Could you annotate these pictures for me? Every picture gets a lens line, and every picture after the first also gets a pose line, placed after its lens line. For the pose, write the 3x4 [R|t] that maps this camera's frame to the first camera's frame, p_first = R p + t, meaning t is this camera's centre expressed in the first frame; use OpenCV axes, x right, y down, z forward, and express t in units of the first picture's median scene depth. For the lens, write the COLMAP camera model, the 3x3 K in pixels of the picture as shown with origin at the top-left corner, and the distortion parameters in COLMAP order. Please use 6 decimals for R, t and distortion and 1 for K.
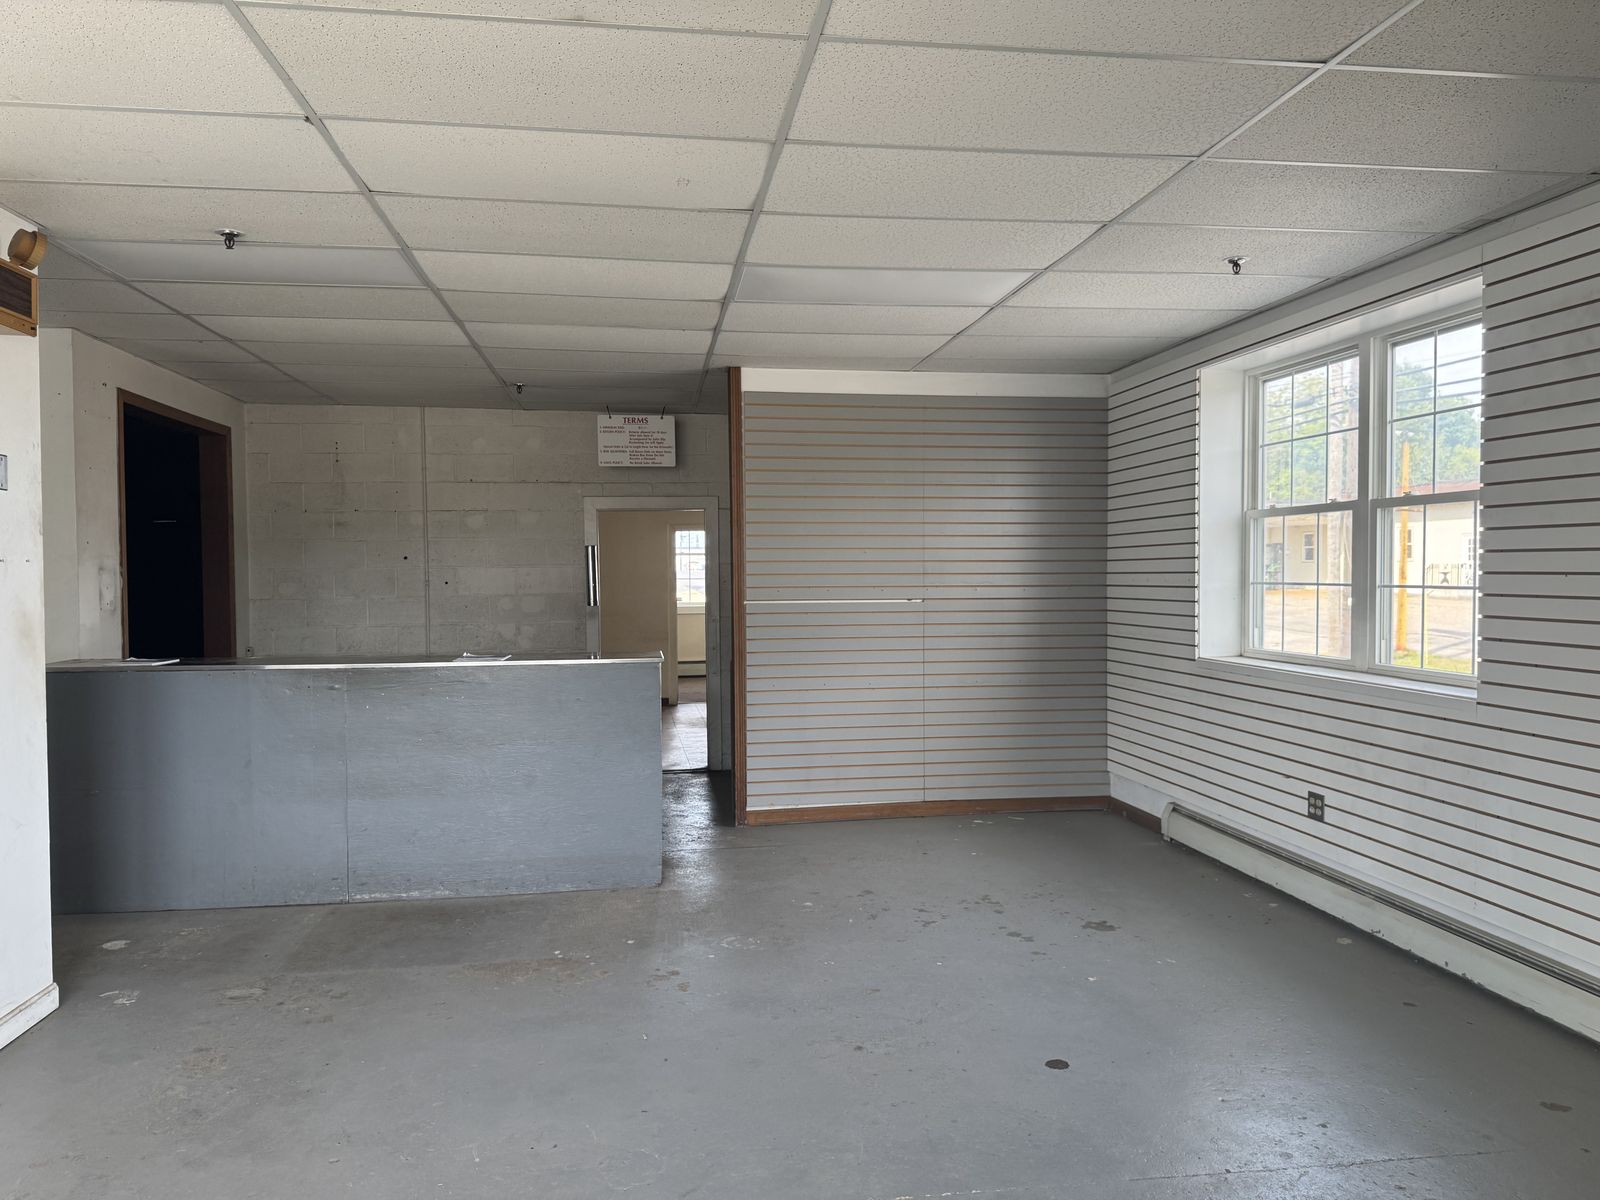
lens RADIAL K [[1134.2, 0, 800.0], [0, 1134.2, 600.0], [0, 0, 1]] dist [0.144488, -0.271392]
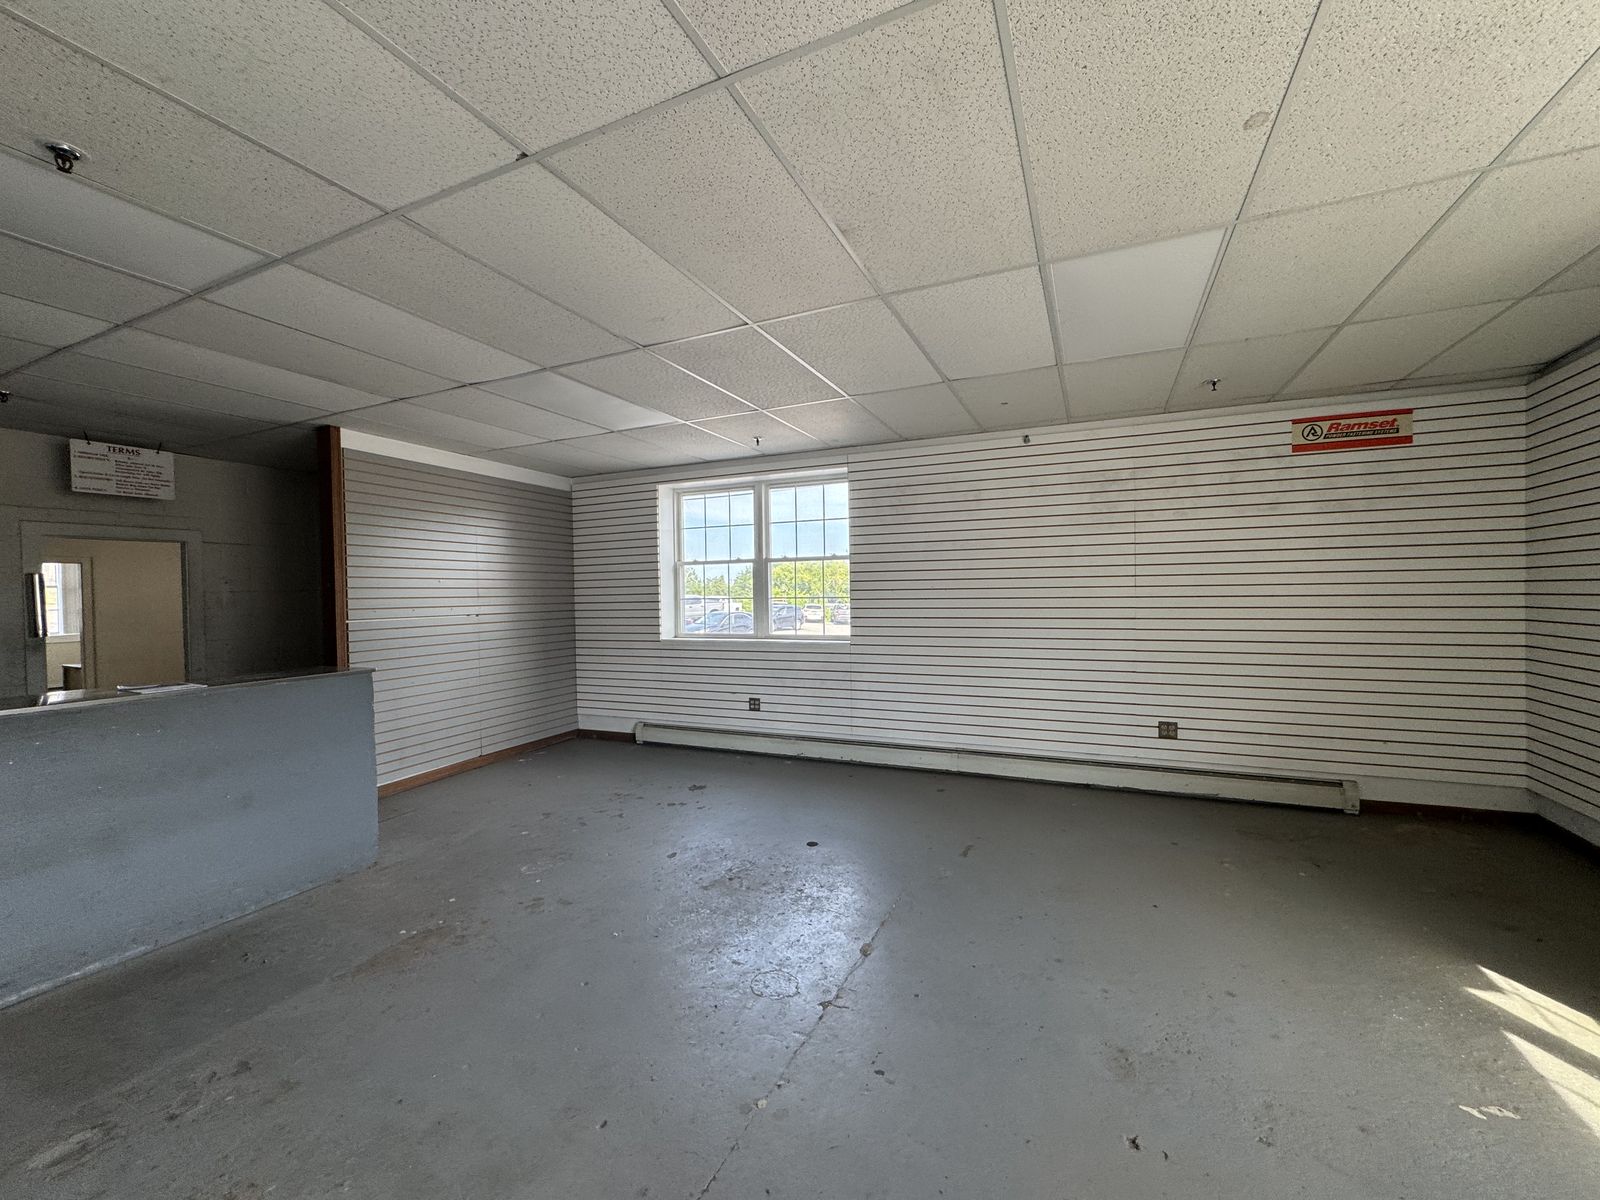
lens RADIAL K [[644.6, 0, 800.0], [0, 644.6, 600.0], [0, 0, 1]] dist [-0.001940, -0.000176]
pose [[0.534376, -0.013886, 0.845133, -0.412931], [0.036328, 0.999318, -0.006551, 0.000925], [-0.844466, 0.034203, 0.534516, 0.255796]]
